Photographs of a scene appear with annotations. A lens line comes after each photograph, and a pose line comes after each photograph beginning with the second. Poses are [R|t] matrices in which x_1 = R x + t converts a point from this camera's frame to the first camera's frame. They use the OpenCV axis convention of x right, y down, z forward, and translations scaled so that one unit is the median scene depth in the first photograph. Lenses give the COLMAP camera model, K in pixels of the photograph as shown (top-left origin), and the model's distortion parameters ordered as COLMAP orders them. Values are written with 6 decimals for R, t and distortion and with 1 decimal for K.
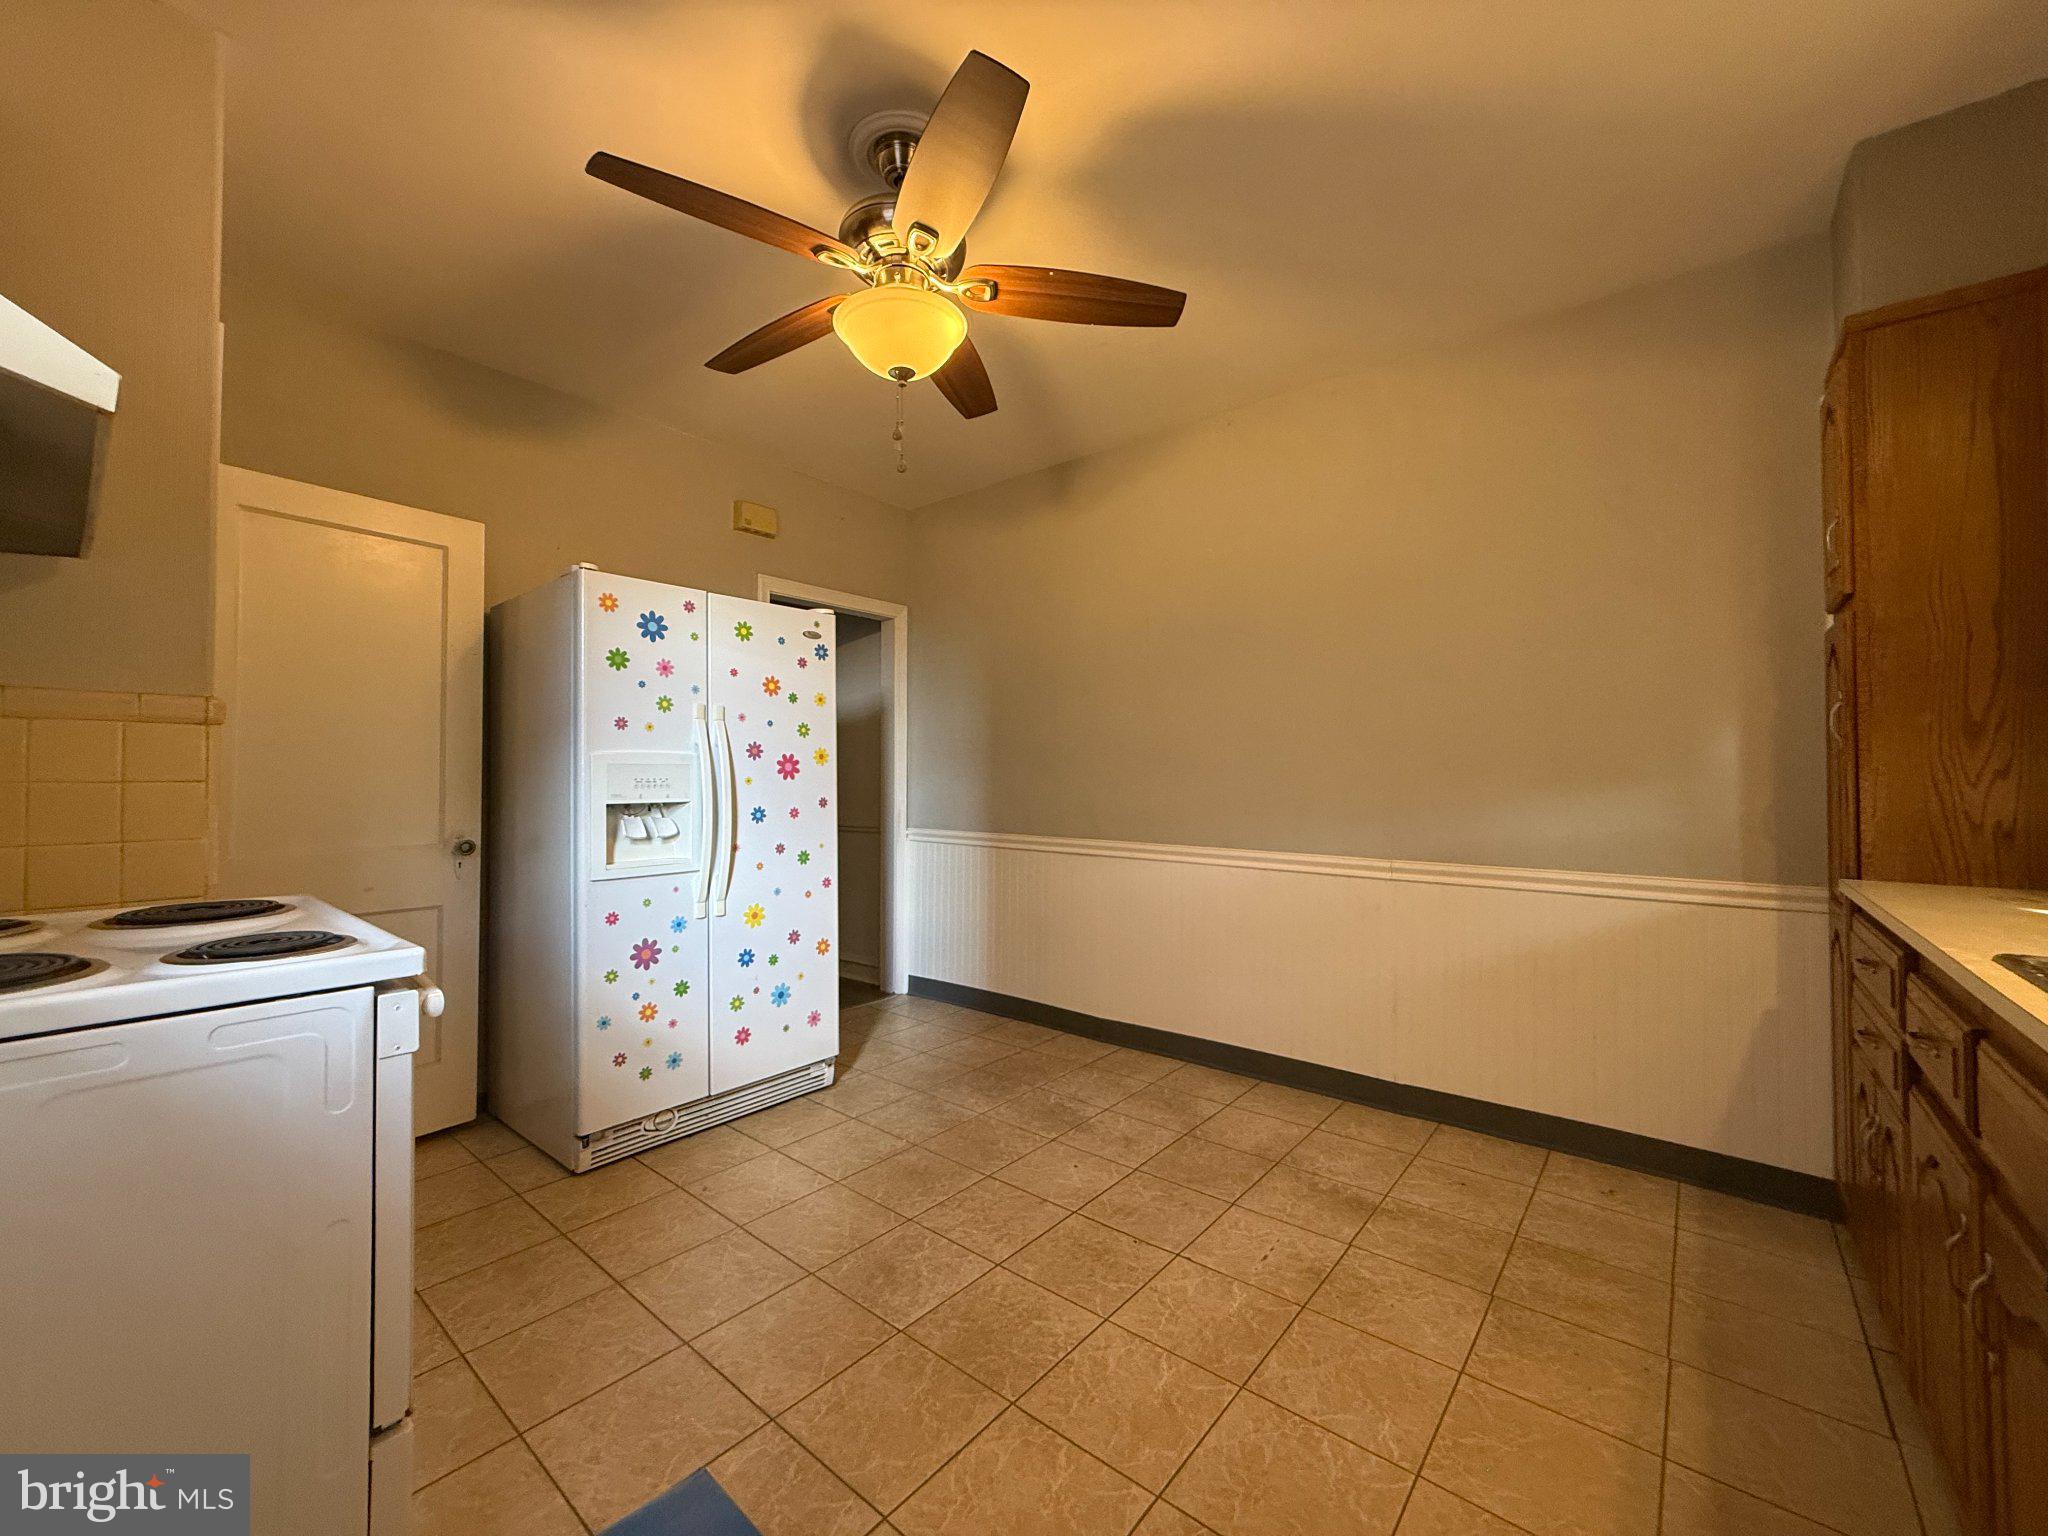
lens RADIAL K [[818.6, 0, 1017.7], [0, 818.6, 766.0], [0, 0, 1]] dist [0.002753, -0.000859]
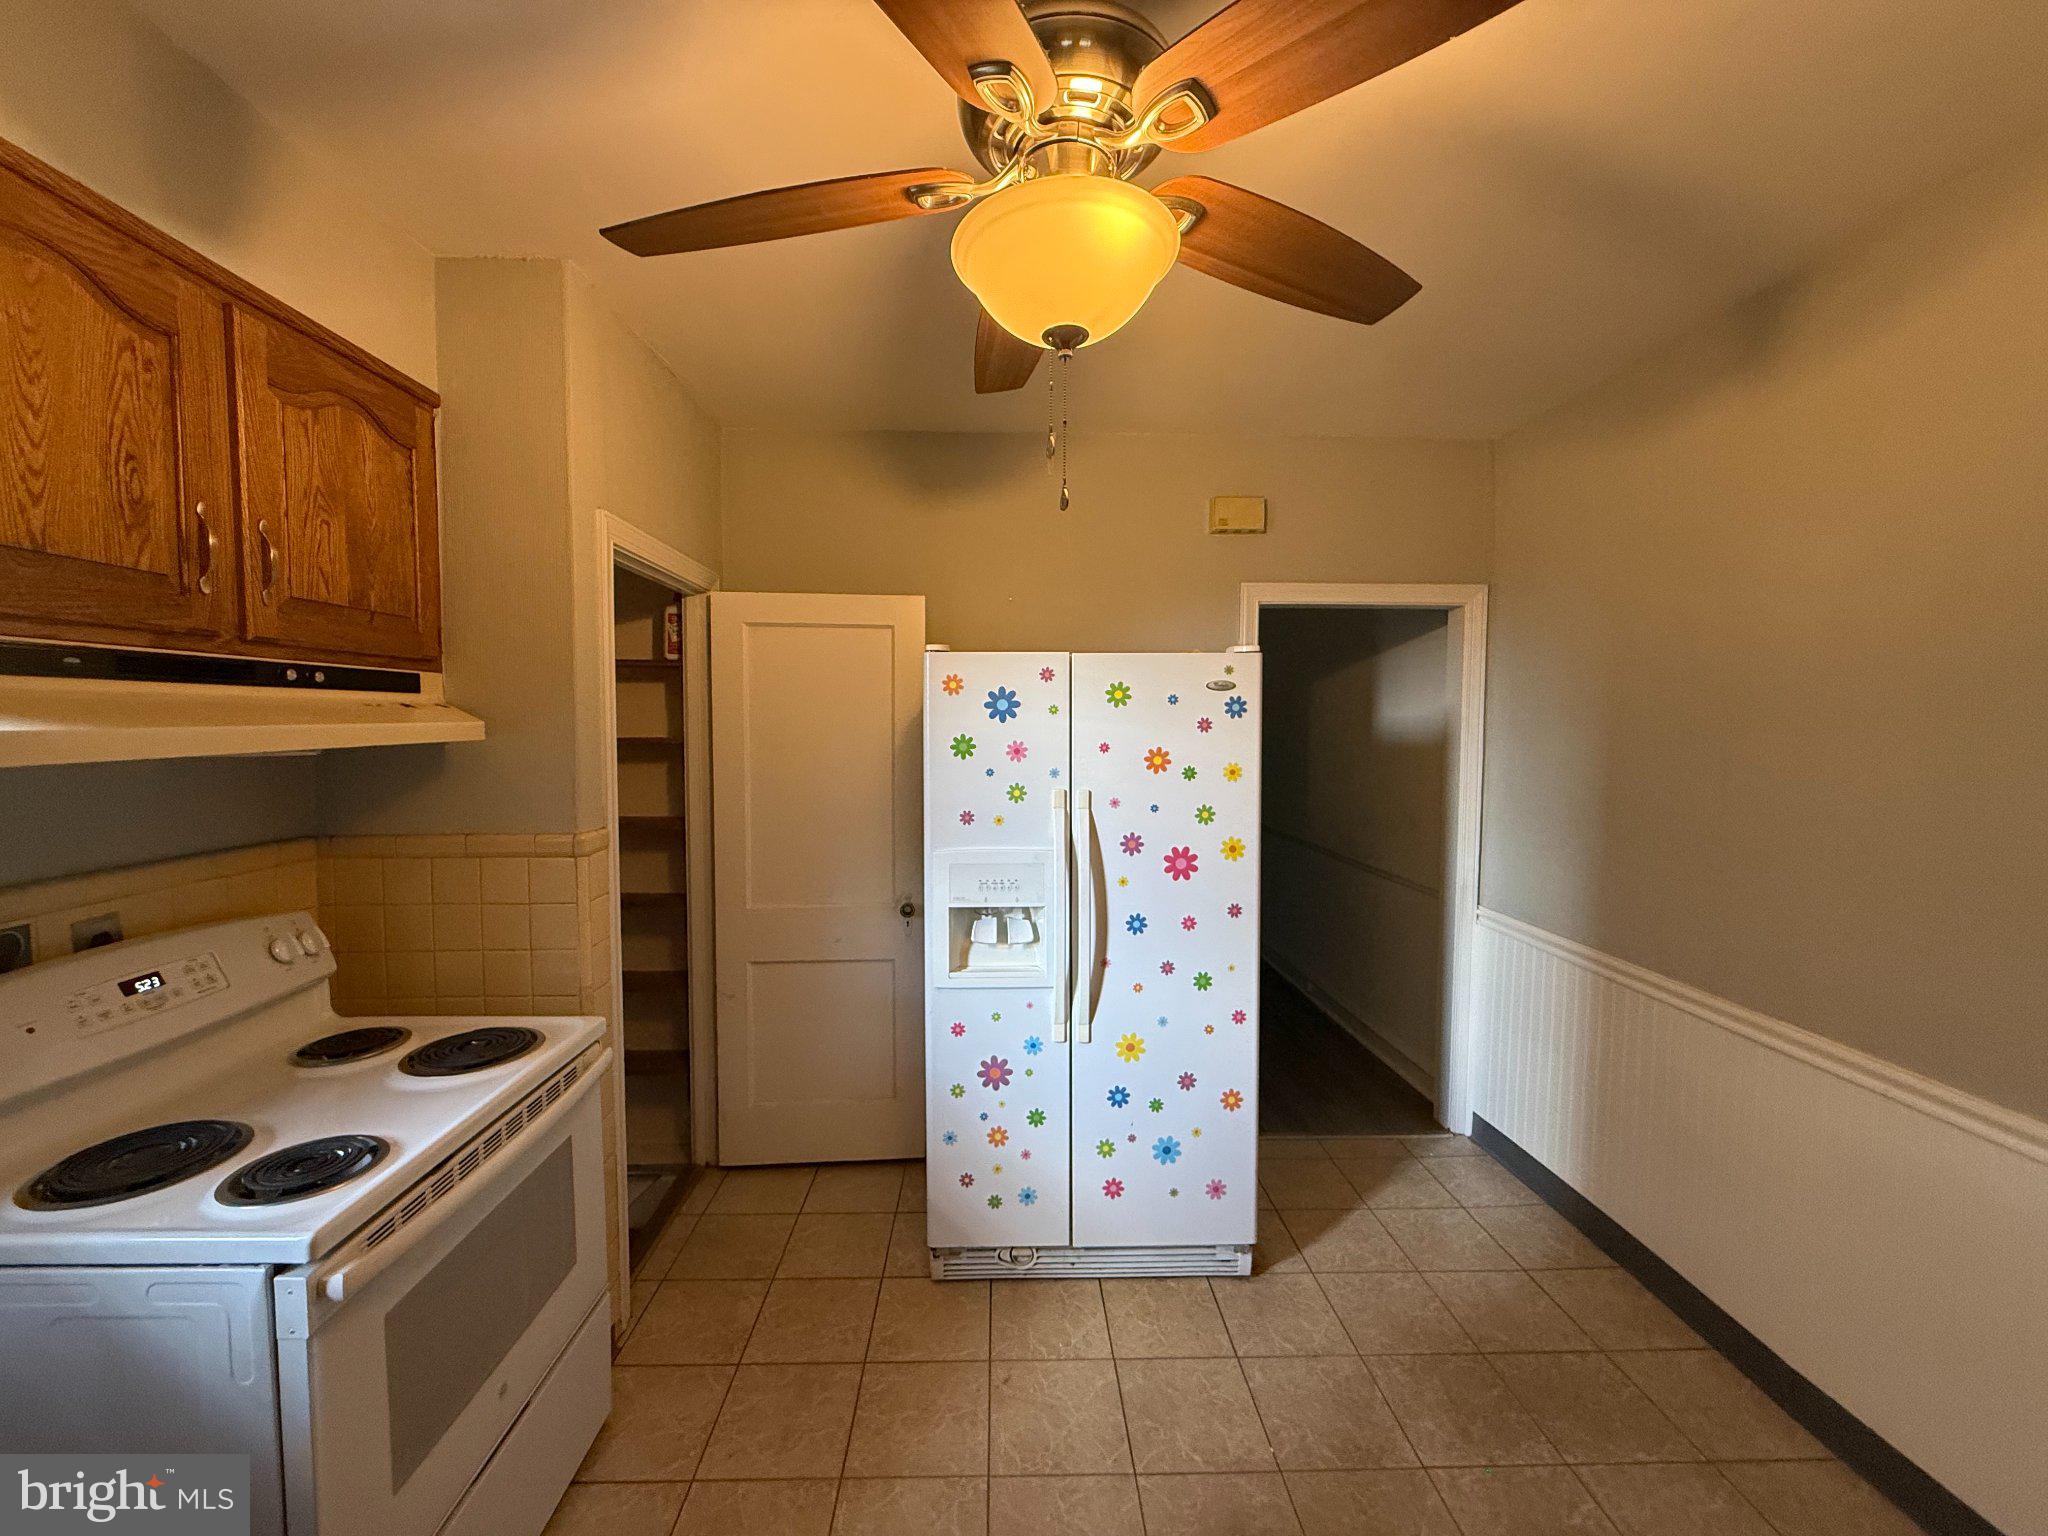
lens RADIAL K [[818.6, 0, 1018.9], [0, 818.6, 765.7], [0, 0, 1]] dist [0.002753, -0.000859]
pose [[0.661281, 0.043345, -0.748885, 0.199953], [0.008556, 0.997828, 0.065309, -0.149104], [0.750090, -0.049595, 0.659474, 0.403355]]
